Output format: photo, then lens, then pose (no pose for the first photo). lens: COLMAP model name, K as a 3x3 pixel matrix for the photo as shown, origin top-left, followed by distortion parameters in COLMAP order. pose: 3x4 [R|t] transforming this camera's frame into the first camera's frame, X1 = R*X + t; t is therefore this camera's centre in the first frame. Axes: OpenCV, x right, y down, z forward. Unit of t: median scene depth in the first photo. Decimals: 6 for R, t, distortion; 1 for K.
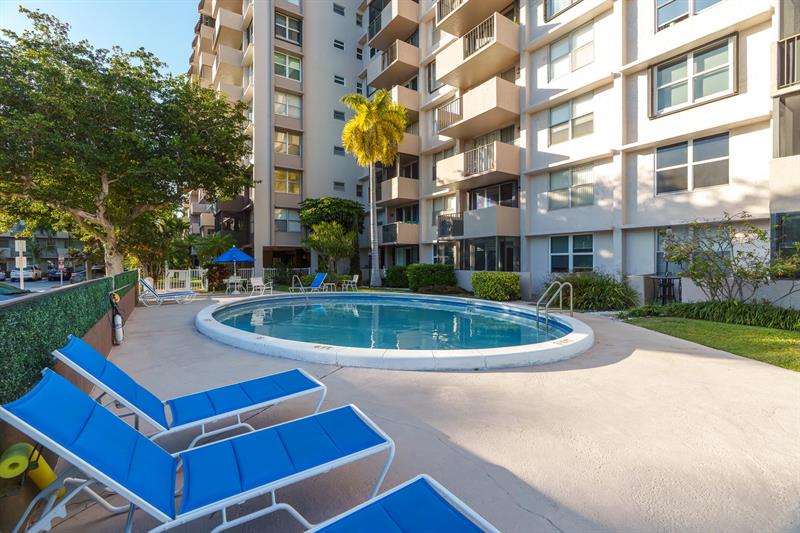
lens RADIAL K [[363.1, 0, 400.0], [0, 363.1, 266.5], [0, 0, 1]] dist [-0.002728, 0.001297]
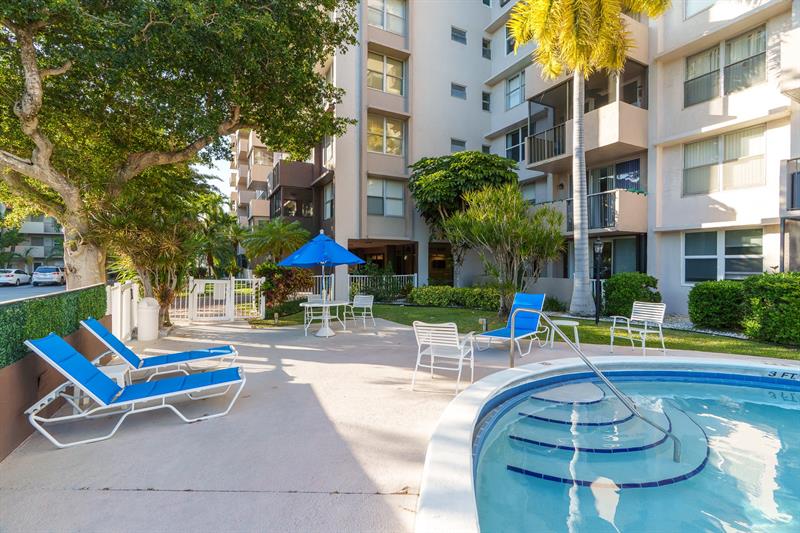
lens RADIAL K [[363.1, 0, 400.0], [0, 363.1, 266.5], [0, 0, 1]] dist [-0.002728, 0.001297]
pose [[0.994412, 0.006005, -0.105394, -0.239465], [-0.006458, 0.999971, -0.003956, -0.008349], [0.105367, 0.004615, 0.994423, 0.425948]]
